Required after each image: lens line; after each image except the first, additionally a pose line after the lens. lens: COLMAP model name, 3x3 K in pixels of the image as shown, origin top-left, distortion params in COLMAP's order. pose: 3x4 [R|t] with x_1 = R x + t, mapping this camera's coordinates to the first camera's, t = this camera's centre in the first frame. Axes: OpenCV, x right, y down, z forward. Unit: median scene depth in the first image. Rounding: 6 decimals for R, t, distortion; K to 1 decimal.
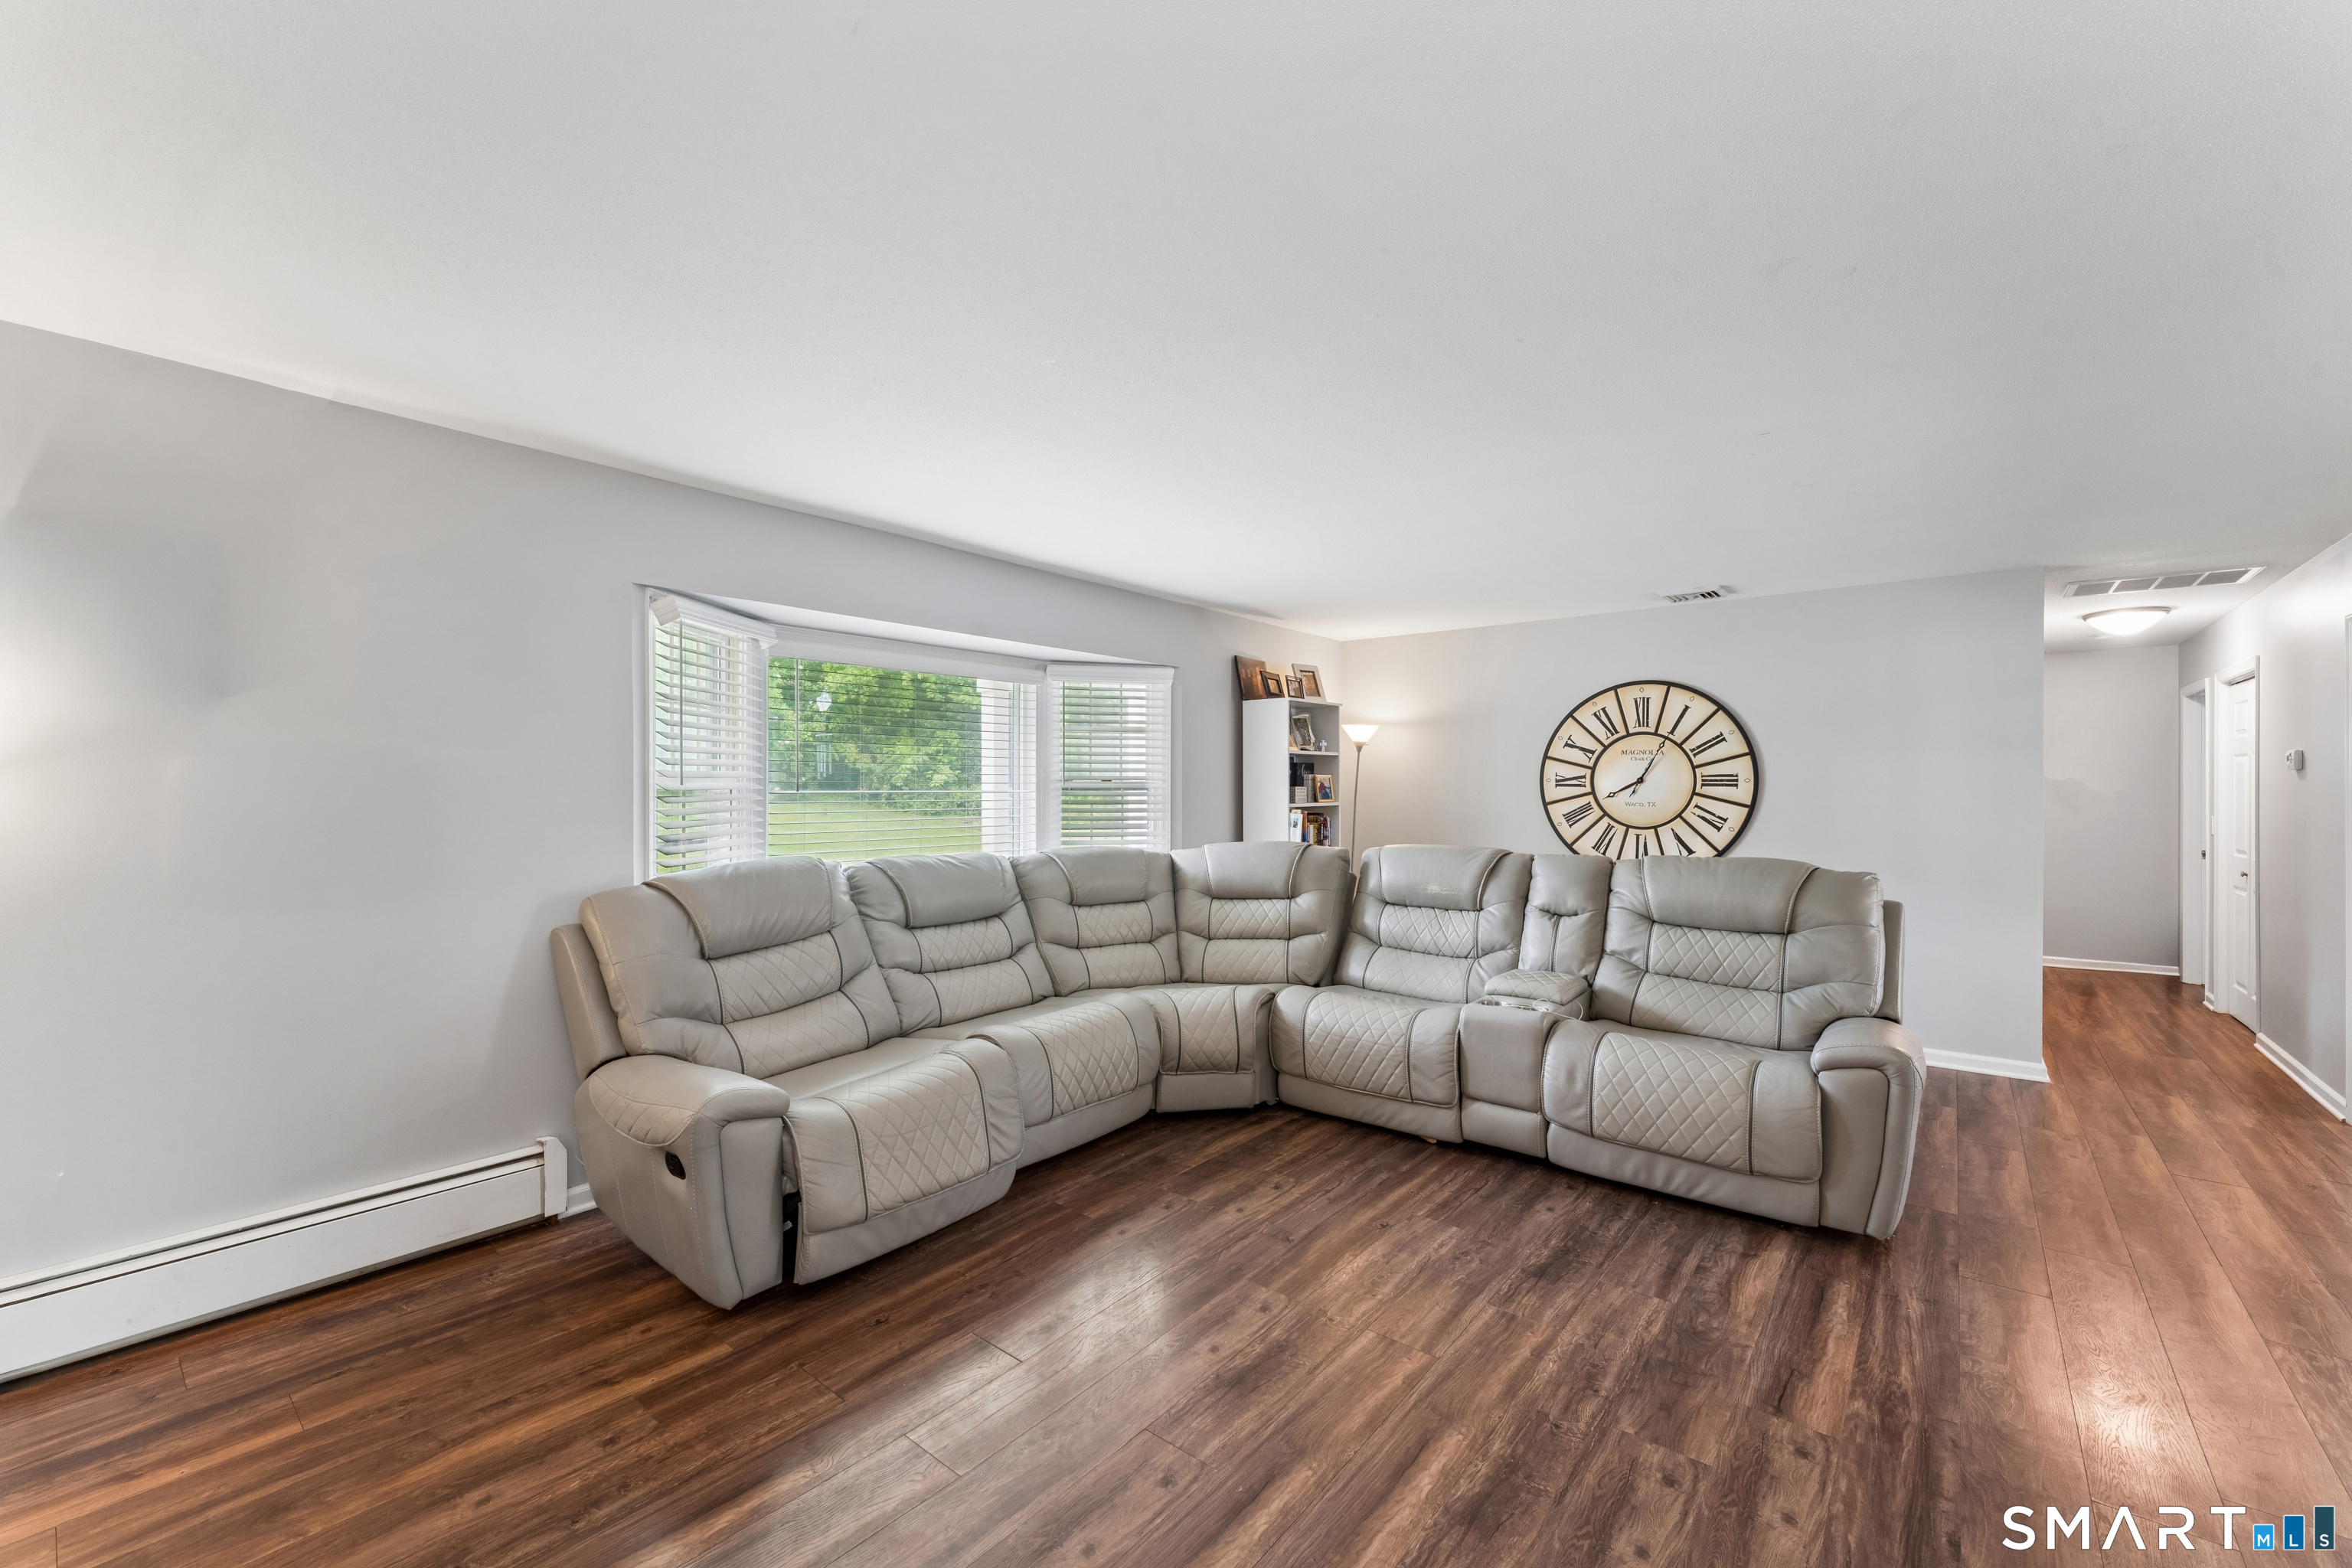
lens RADIAL K [[951.9, 0, 1180.2], [0, 951.9, 793.7], [0, 0, 1]] dist [-0.003012, -0.000630]
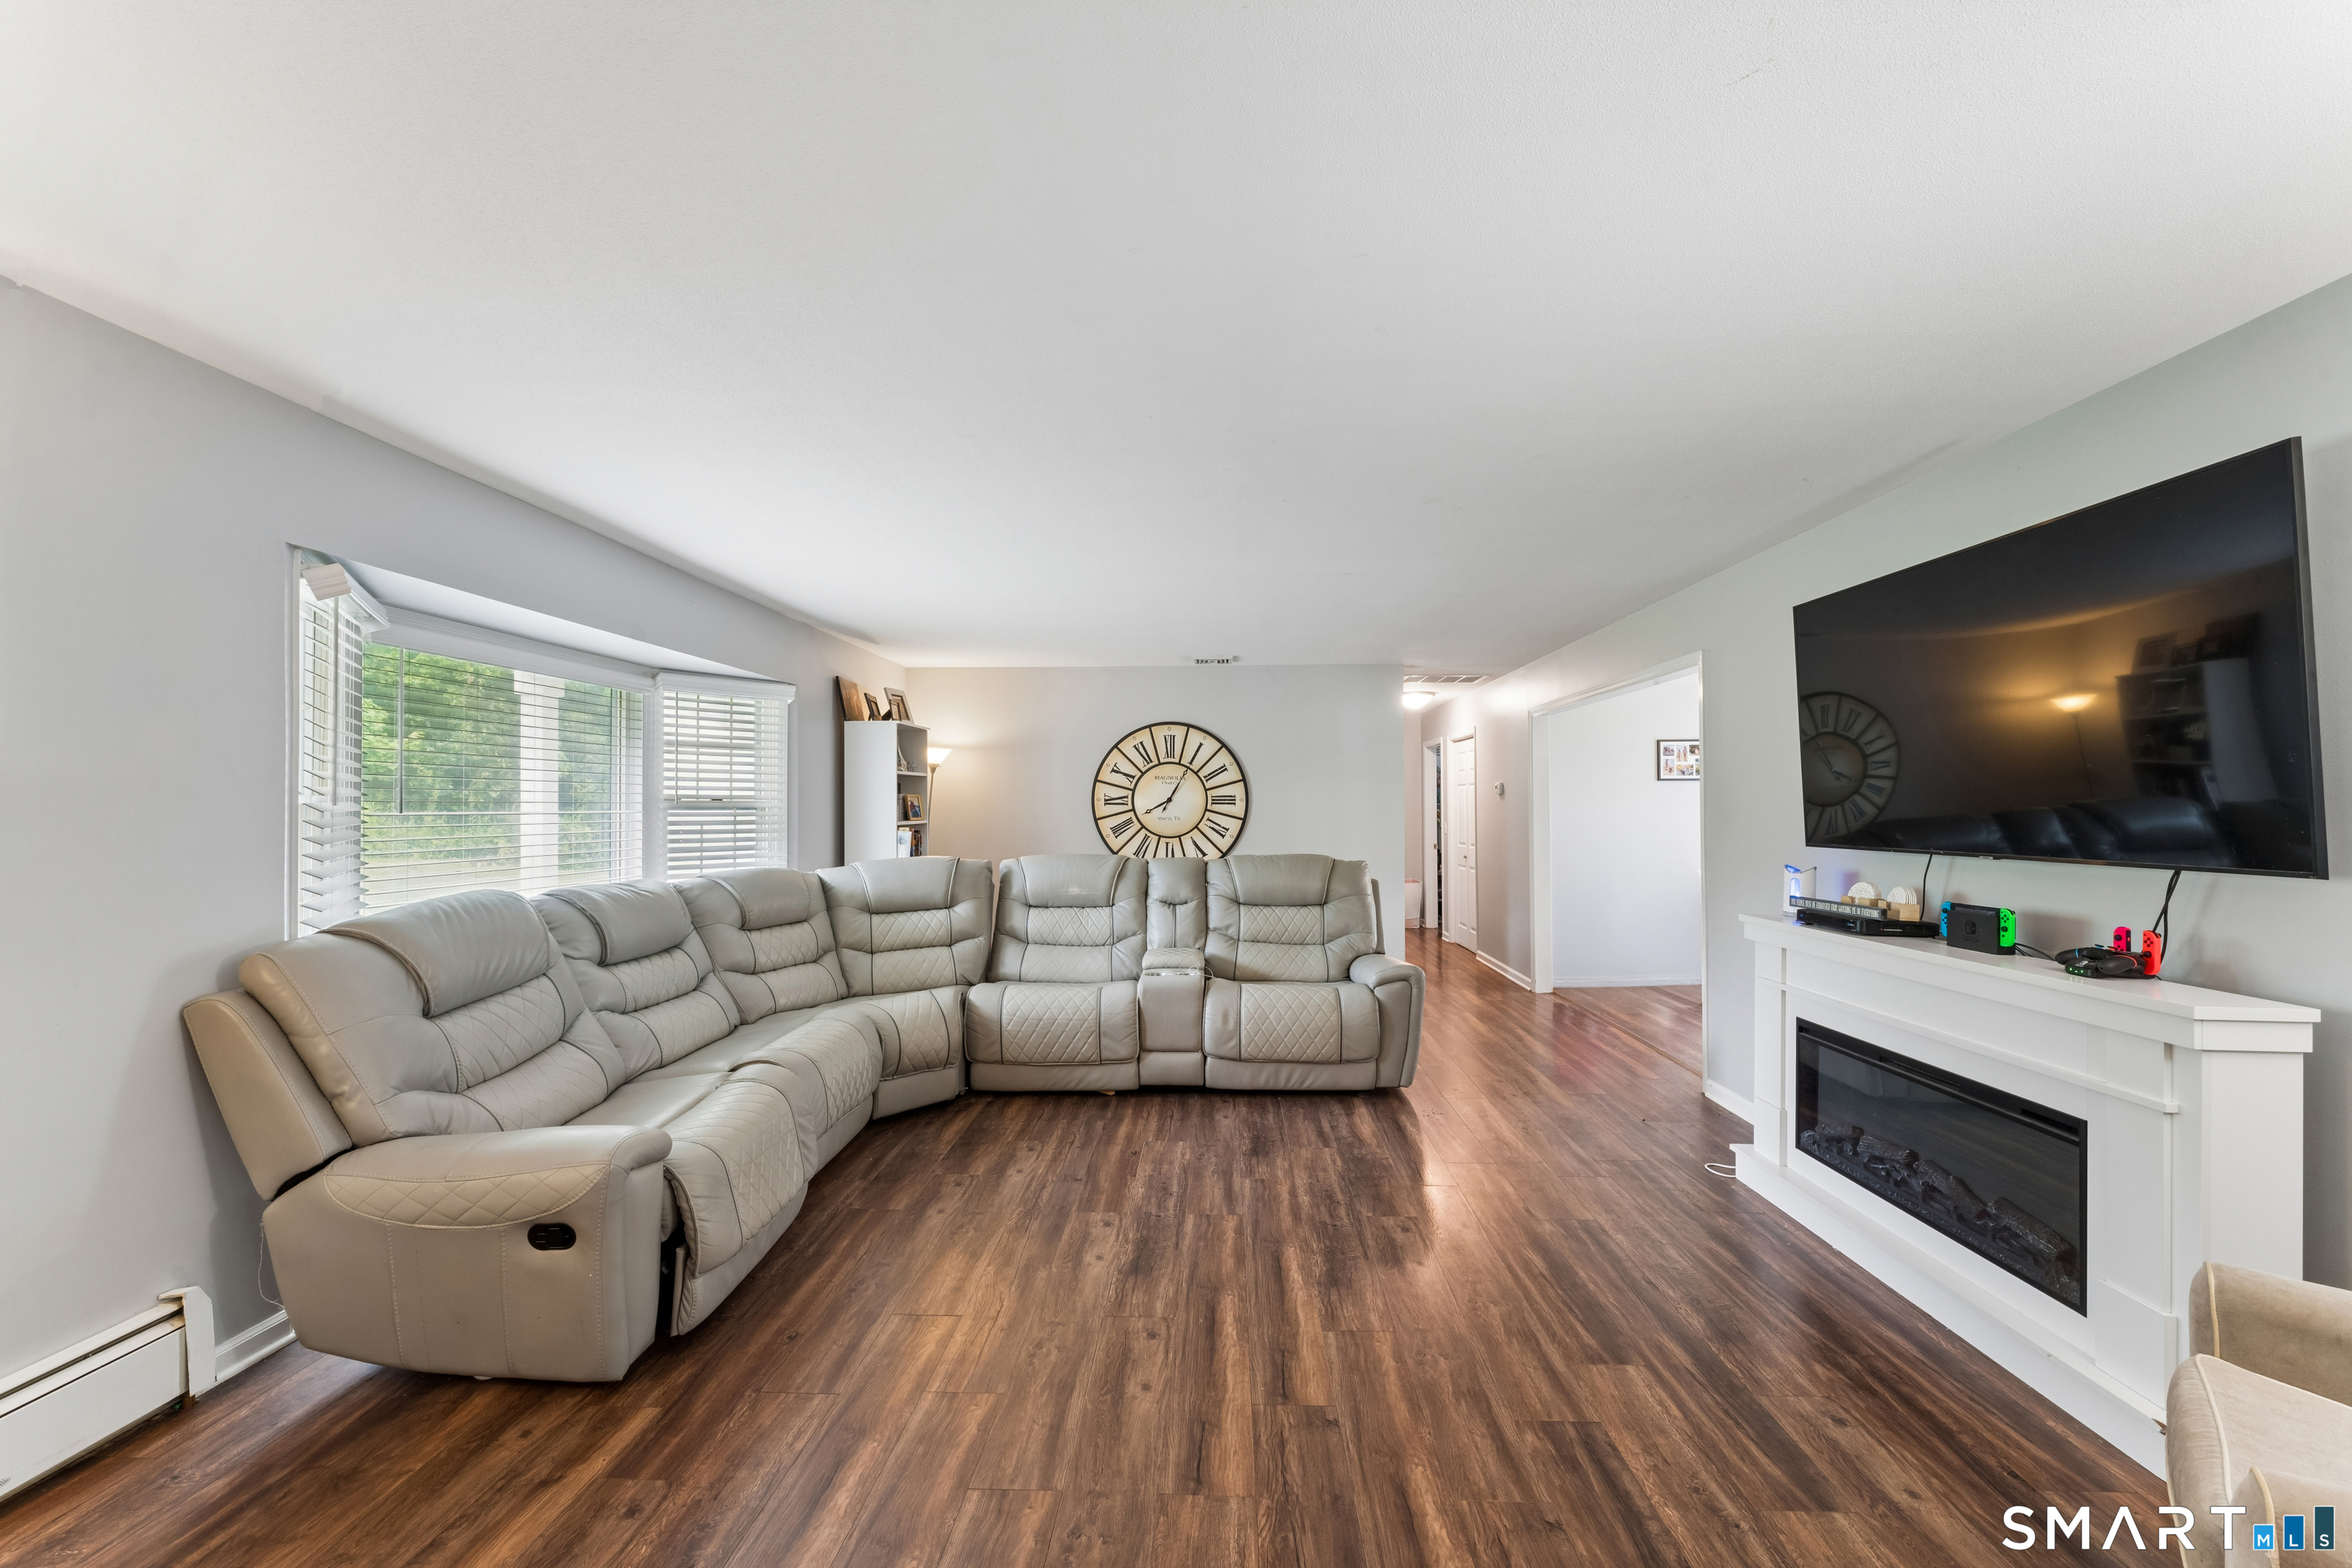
lens RADIAL K [[951.9, 0, 1197.6], [0, 951.9, 788.4], [0, 0, 1]] dist [-0.003012, -0.000630]
pose [[0.791142, 0.008767, 0.611570, -0.423581], [0.007213, 0.999694, -0.023663, 0.001261], [-0.611590, 0.023132, 0.790837, -0.049937]]
